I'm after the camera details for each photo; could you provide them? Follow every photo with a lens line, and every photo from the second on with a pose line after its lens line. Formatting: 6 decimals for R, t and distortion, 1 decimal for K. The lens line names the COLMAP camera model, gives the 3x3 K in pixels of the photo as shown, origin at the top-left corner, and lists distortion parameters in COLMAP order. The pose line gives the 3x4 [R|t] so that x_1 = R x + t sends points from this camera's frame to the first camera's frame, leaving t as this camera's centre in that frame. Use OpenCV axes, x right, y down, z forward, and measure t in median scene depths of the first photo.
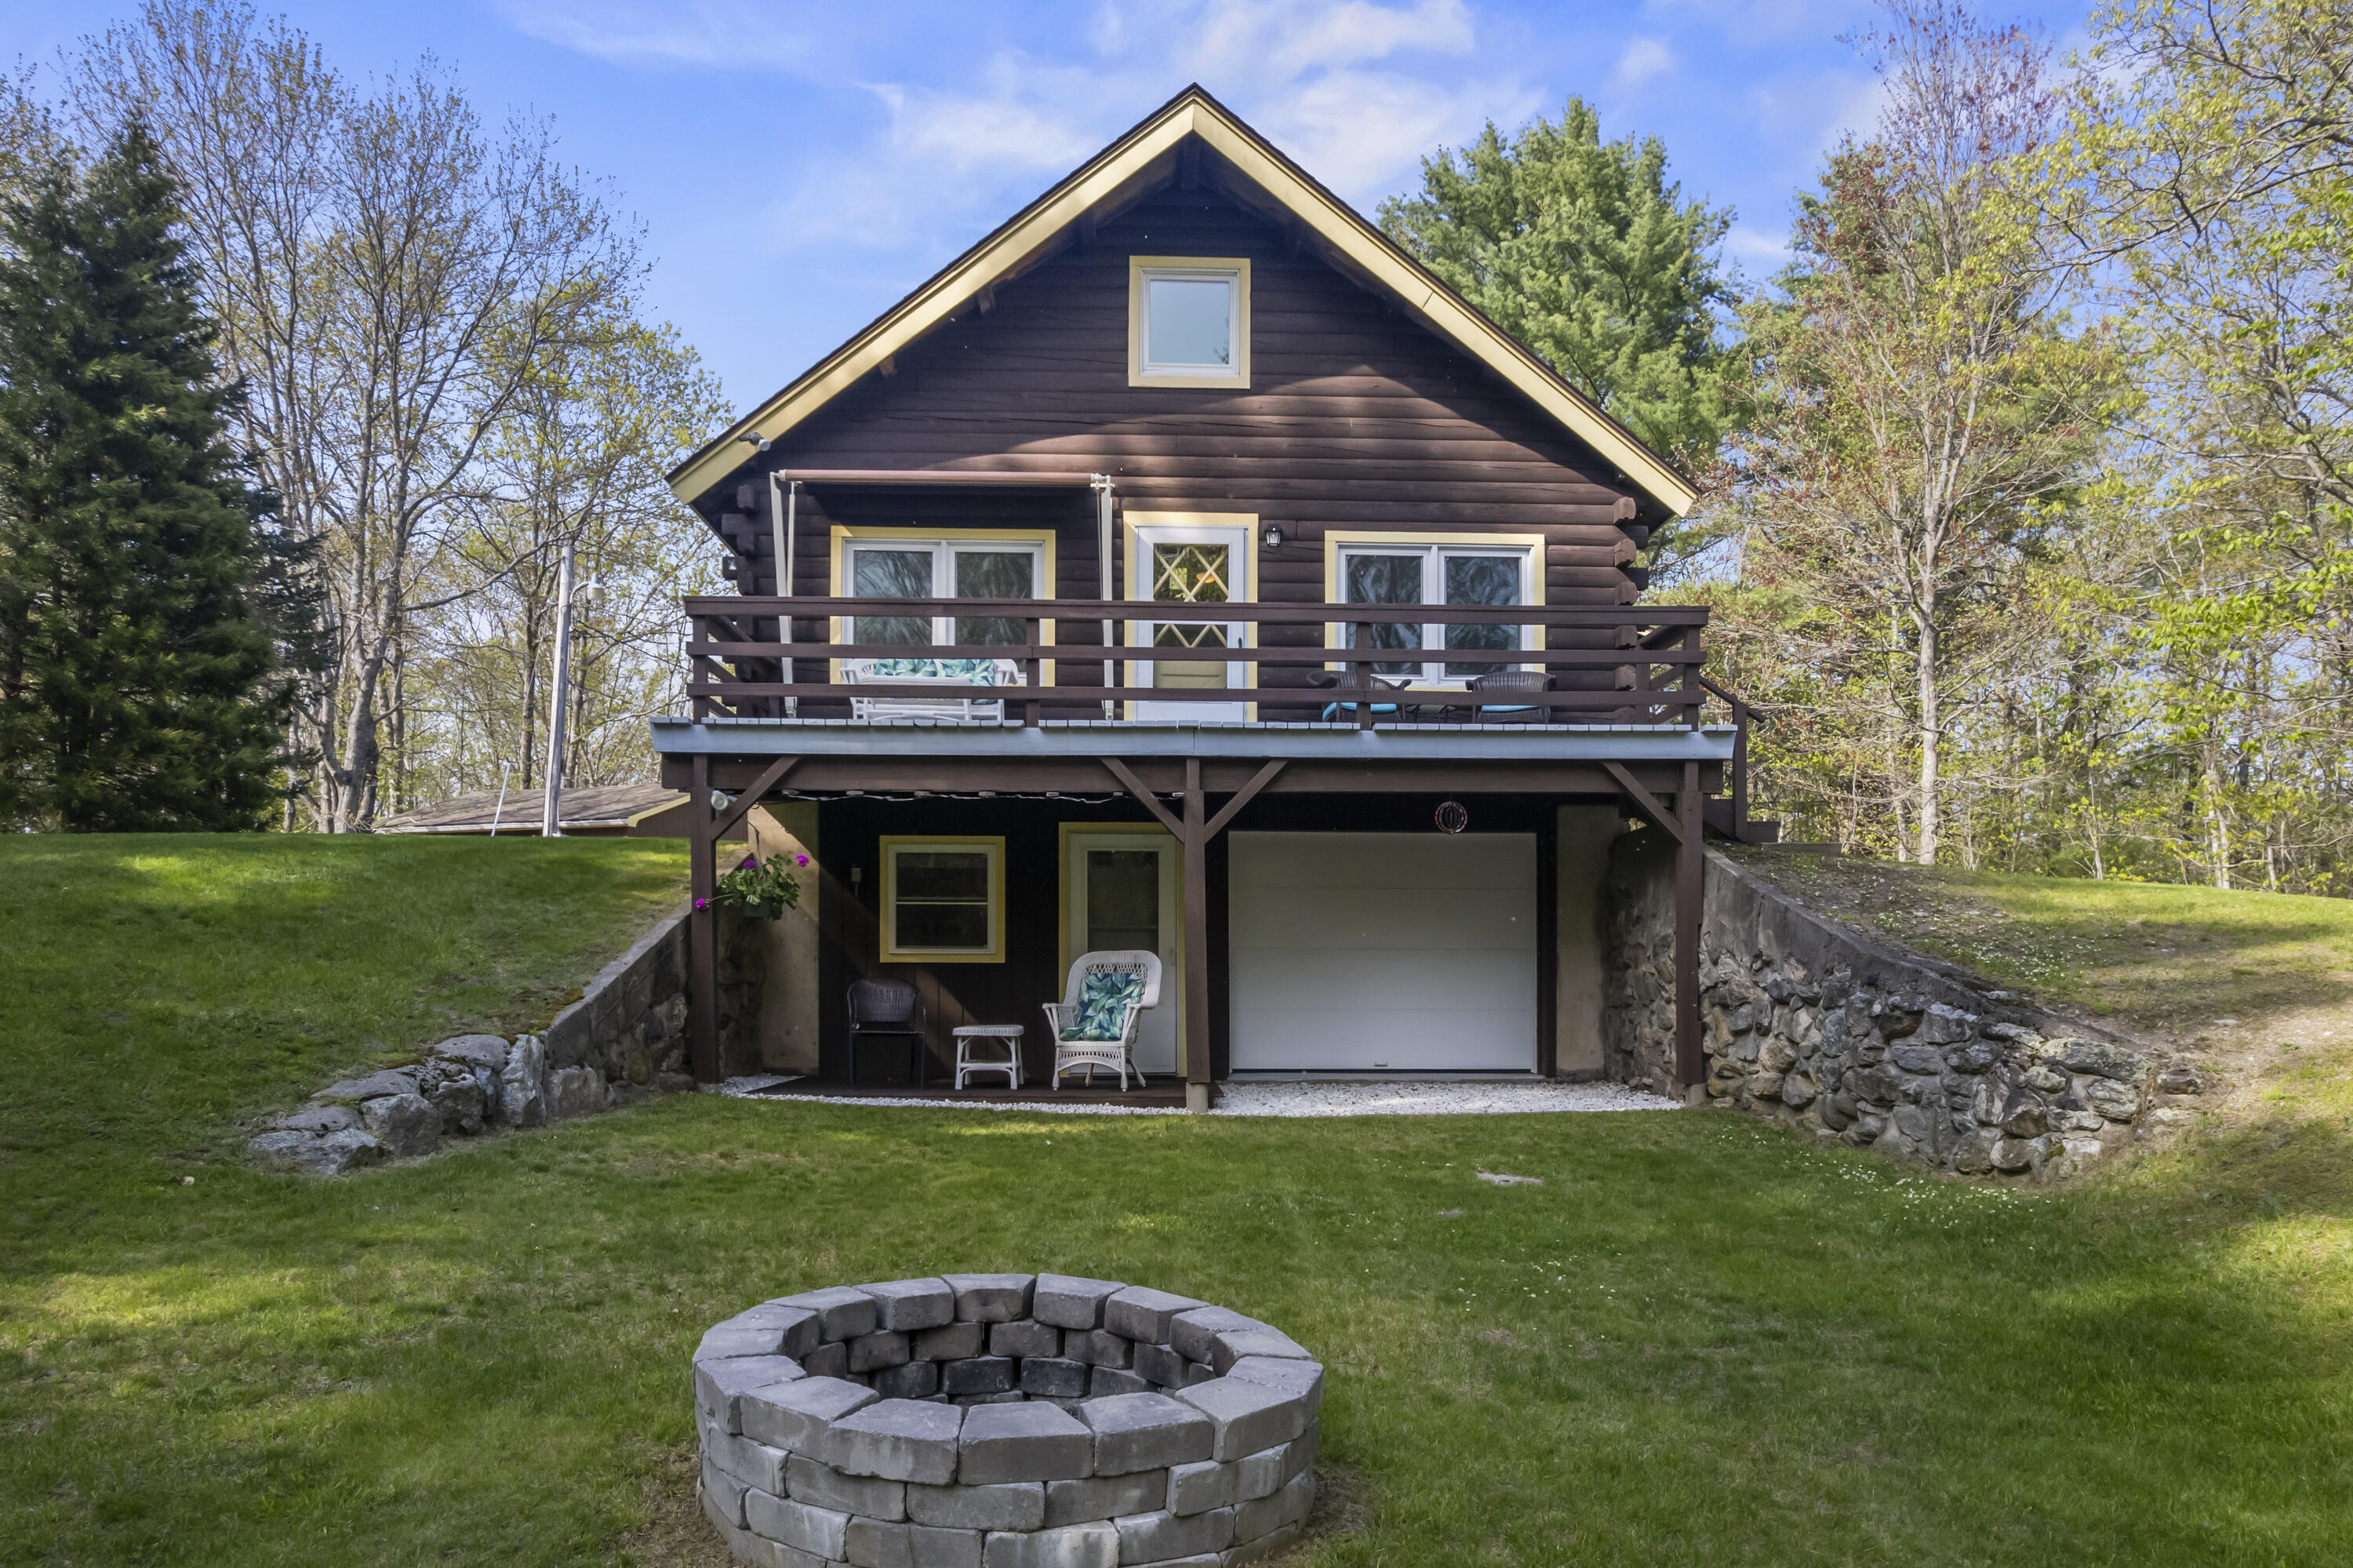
lens RADIAL K [[1557.8, 0, 1192.2], [0, 1557.8, 963.2], [0, 0, 1]] dist [-0.019790, 0.000121]
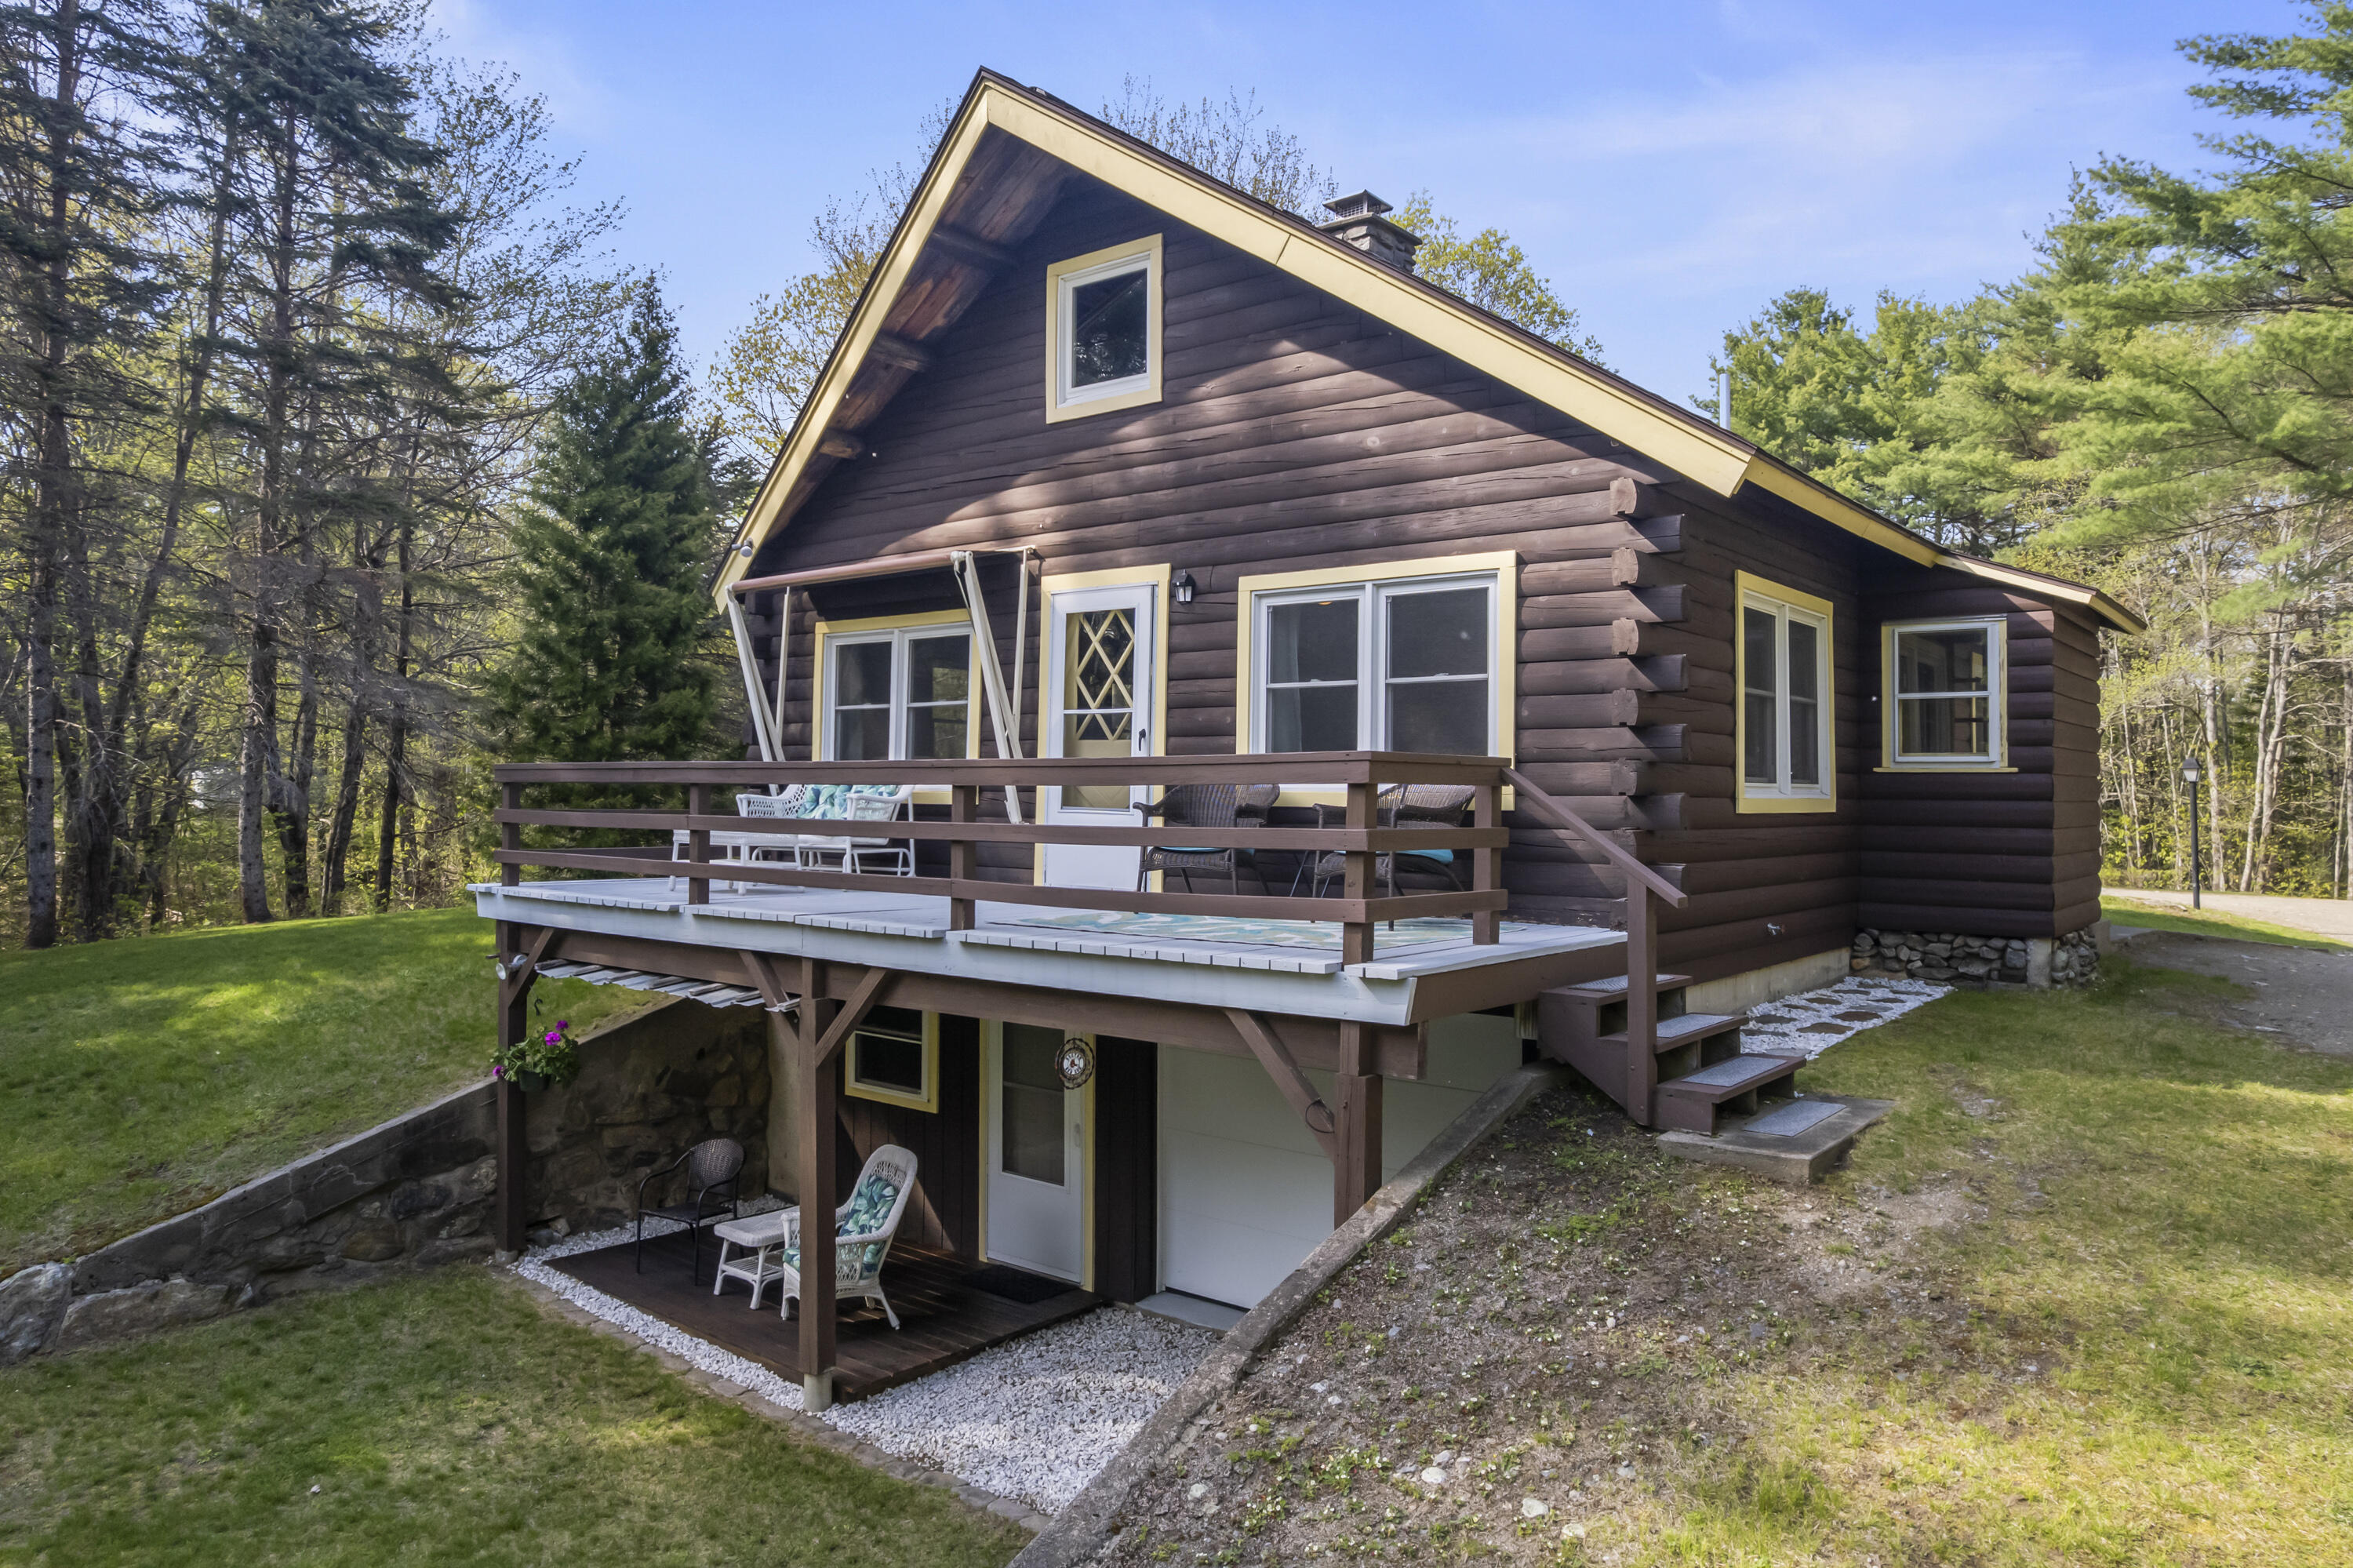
lens RADIAL K [[1547.9, 0, 1180.3], [0, 1547.9, 736.7], [0, 0, 1]] dist [-0.026417, 0.001531]
pose [[0.745571, -0.018142, -0.666179, 0.556053], [-0.003811, 0.999497, -0.031484, -0.182951], [0.666415, 0.026012, 0.745127, 0.448221]]
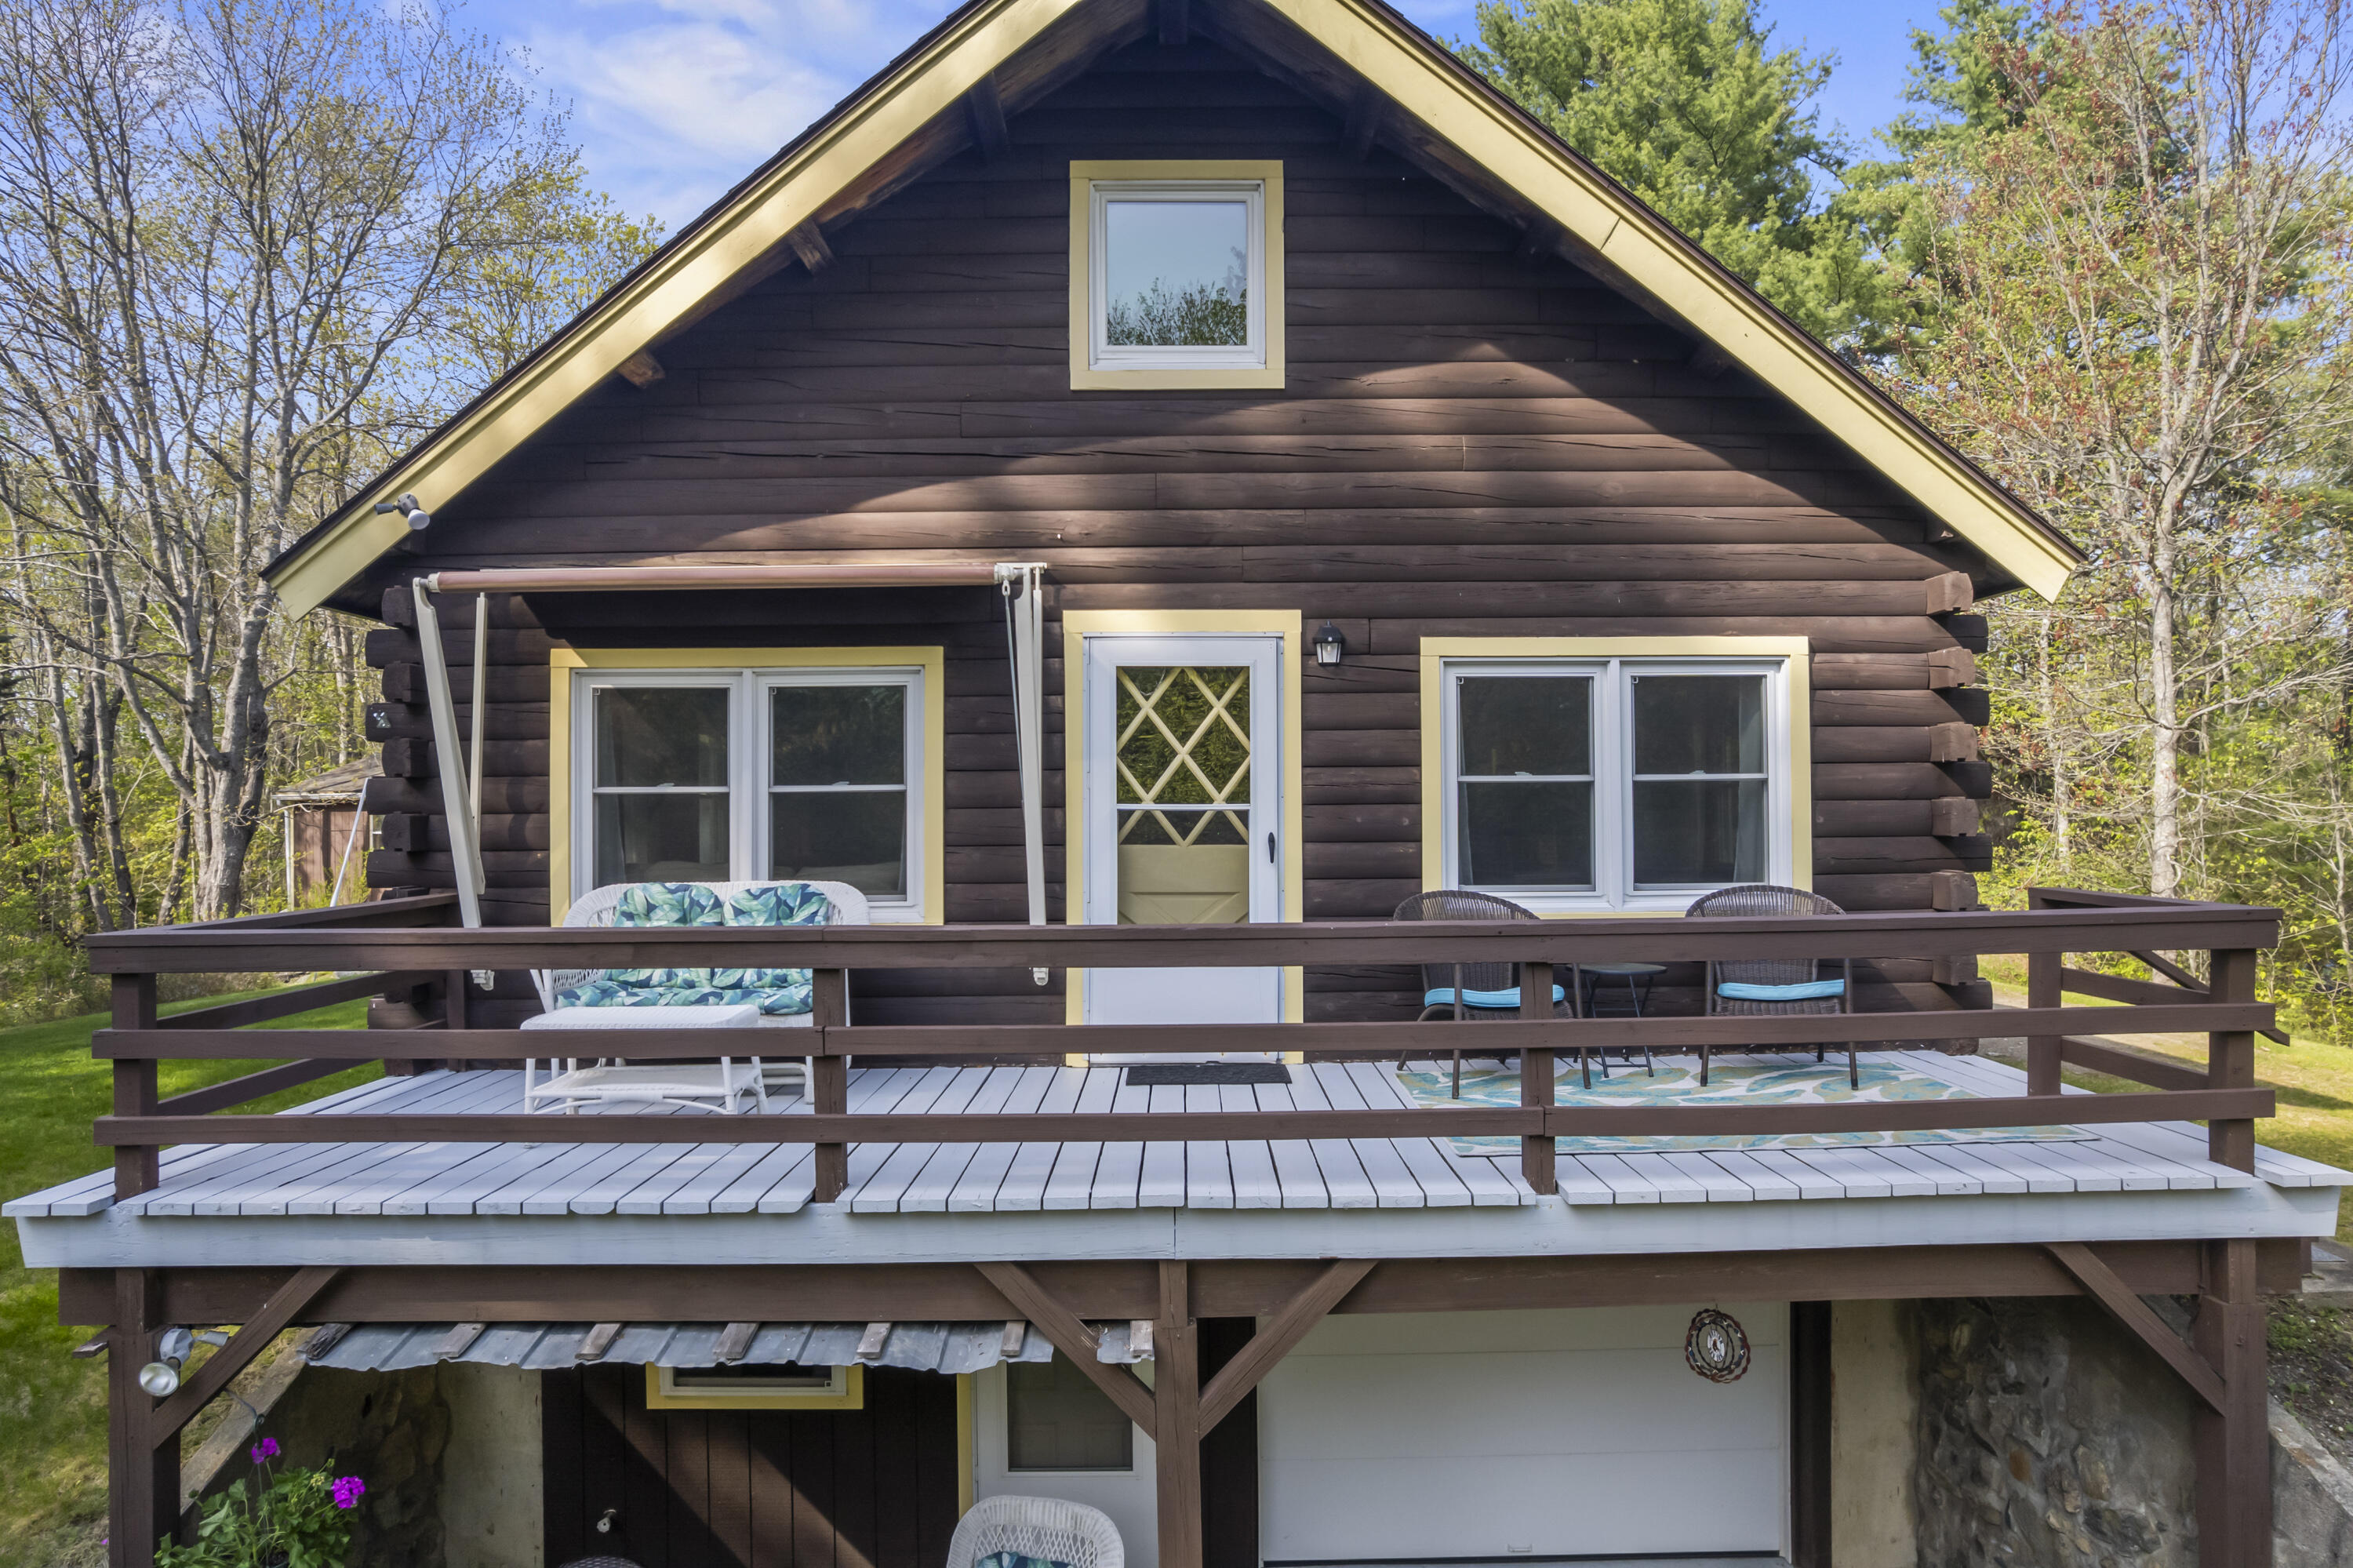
lens RADIAL K [[1502.3, 0, 1176.5], [0, 1502.3, 784.0], [0, 0, 1]] dist [-0.062973, 0.062717]
pose [[0.999428, -0.009549, -0.032443, 0.014491], [0.009395, 0.999944, -0.004897, -0.226322], [0.032488, 0.004589, 0.999462, 0.460539]]
